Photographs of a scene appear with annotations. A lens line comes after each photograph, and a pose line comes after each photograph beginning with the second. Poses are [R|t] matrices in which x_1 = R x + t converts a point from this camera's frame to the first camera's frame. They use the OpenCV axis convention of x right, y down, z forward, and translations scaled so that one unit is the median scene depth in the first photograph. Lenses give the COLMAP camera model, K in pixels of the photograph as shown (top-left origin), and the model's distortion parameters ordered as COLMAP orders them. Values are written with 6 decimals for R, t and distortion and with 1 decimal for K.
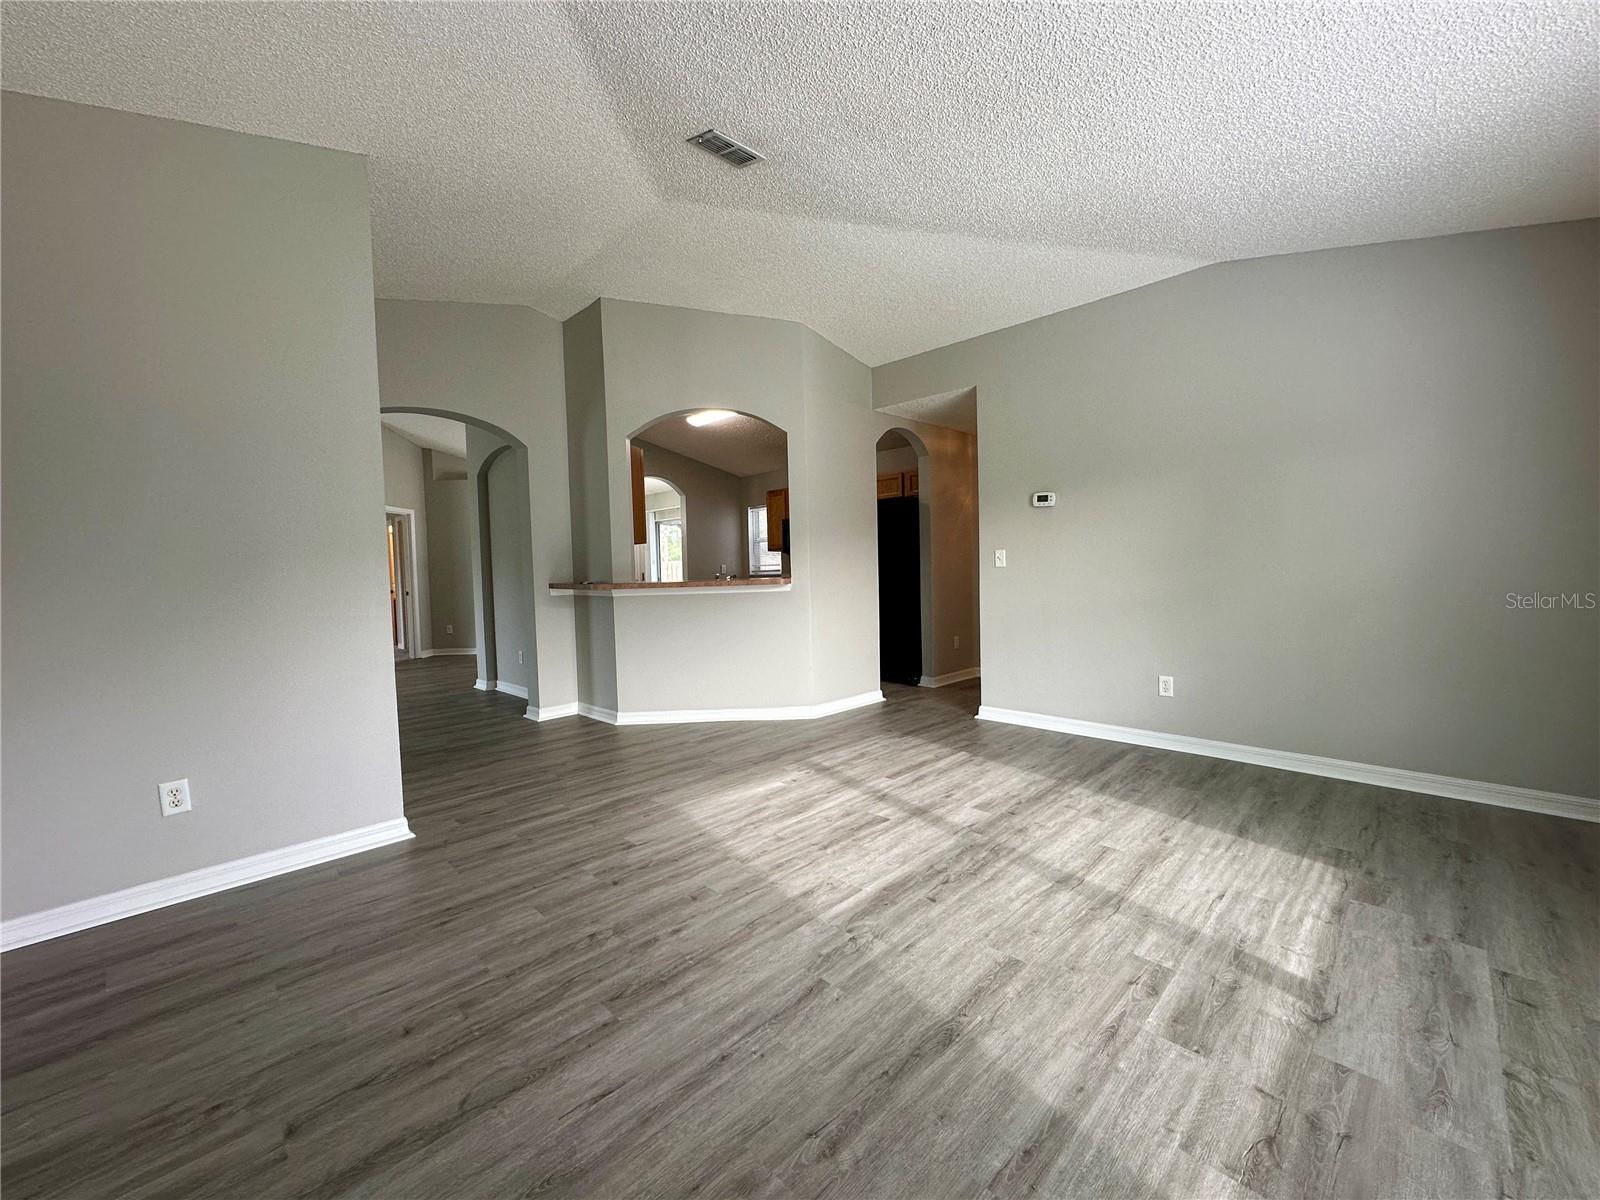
lens RADIAL K [[654.4, 0, 806.0], [0, 654.4, 598.8], [0, 0, 1]] dist [-0.010121, 0.000319]
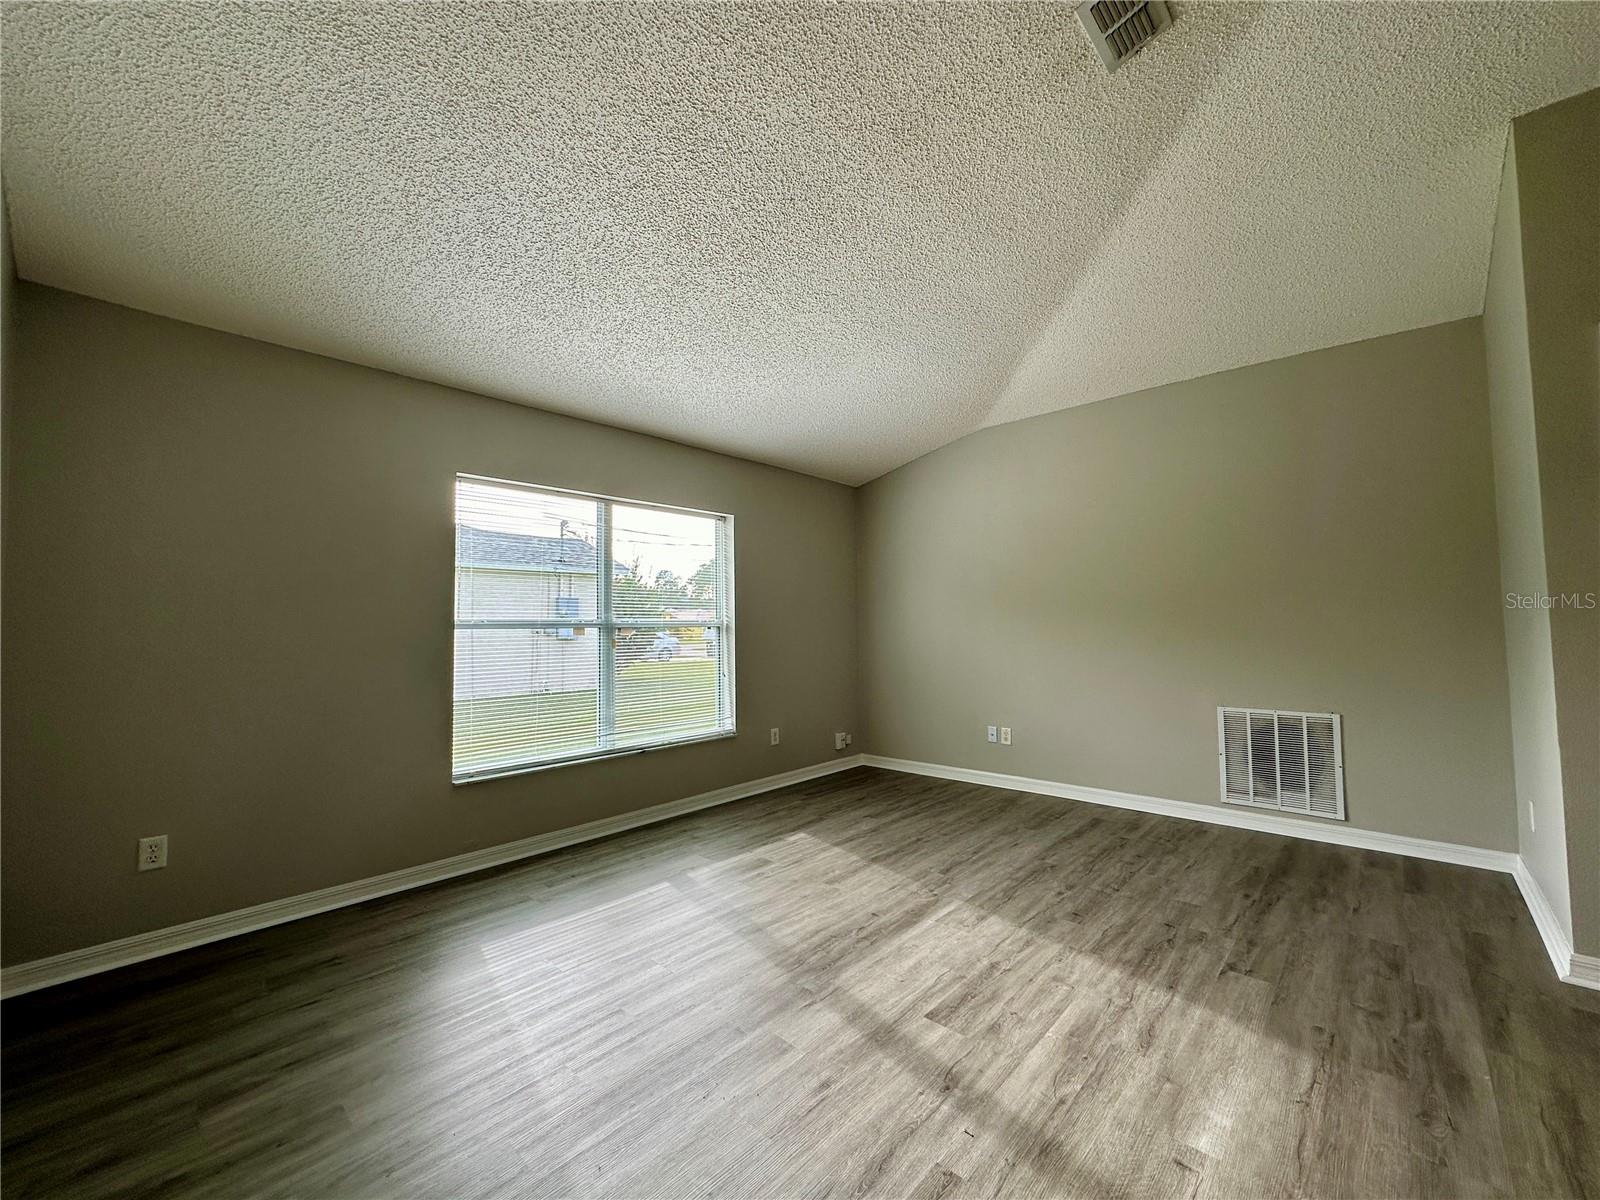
lens RADIAL K [[654.4, 0, 806.0], [0, 654.4, 598.8], [0, 0, 1]] dist [-0.010121, 0.000319]
pose [[-0.998621, 0.038372, -0.035831, 0.311011], [0.038245, 0.999259, 0.004217, -0.122098], [0.035966, 0.002841, -0.999349, 2.006248]]
